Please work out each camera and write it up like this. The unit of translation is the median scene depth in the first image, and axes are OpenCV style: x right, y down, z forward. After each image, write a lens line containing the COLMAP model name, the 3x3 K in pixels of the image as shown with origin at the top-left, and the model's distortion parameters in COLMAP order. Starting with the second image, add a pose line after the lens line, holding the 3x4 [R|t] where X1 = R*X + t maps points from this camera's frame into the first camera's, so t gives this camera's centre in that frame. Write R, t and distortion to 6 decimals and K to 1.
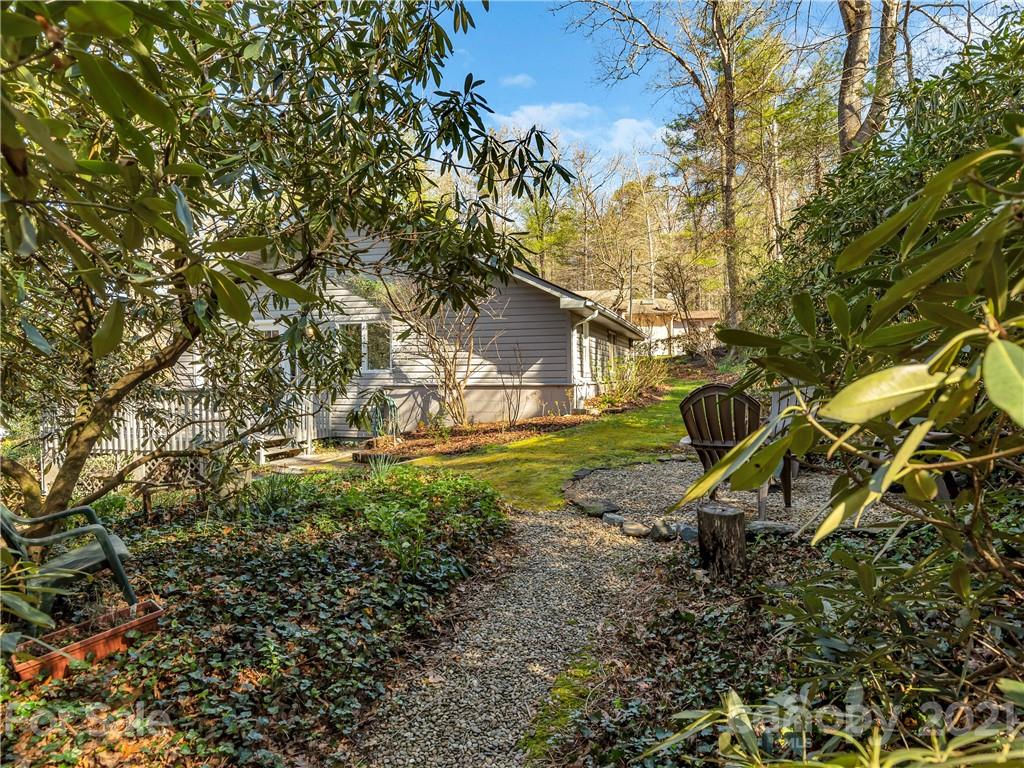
lens RADIAL K [[610.9, 0, 512.0], [0, 610.9, 384.0], [0, 0, 1]] dist [-0.001190, -0.000486]
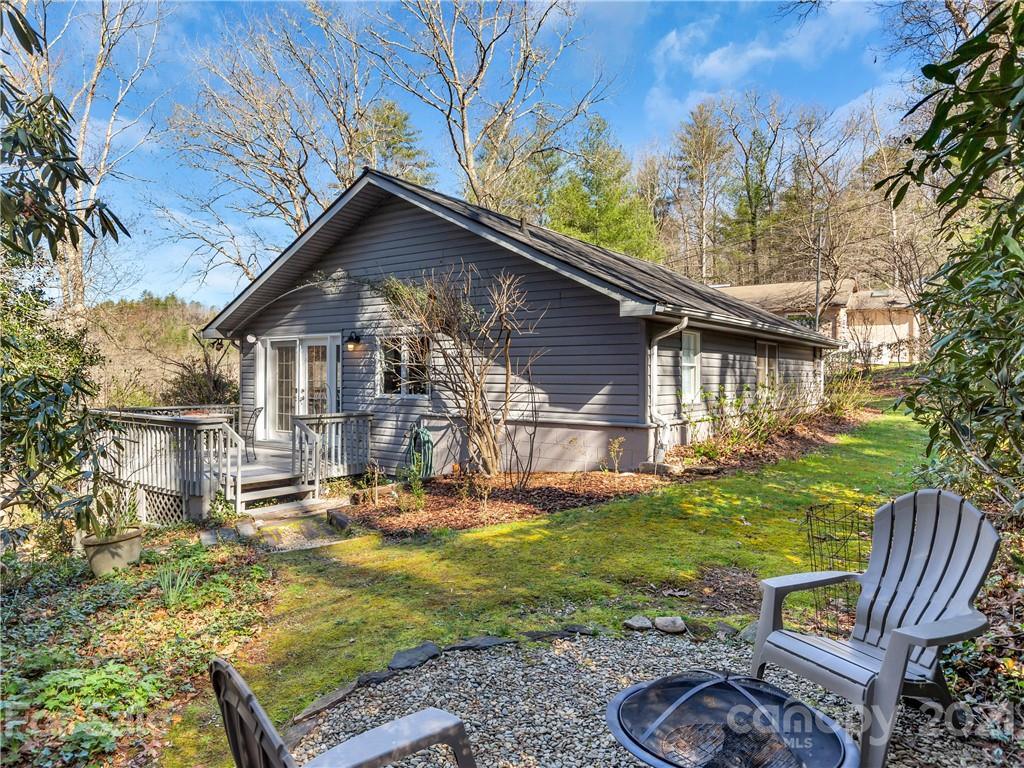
lens RADIAL K [[610.9, 0, 512.0], [0, 610.9, 384.0], [0, 0, 1]] dist [-0.001190, -0.000486]
pose [[0.932379, 0.019484, -0.360958, 0.196591], [-0.017920, 0.999810, 0.007681, -0.047391], [0.361039, -0.000694, 0.932551, 0.290985]]
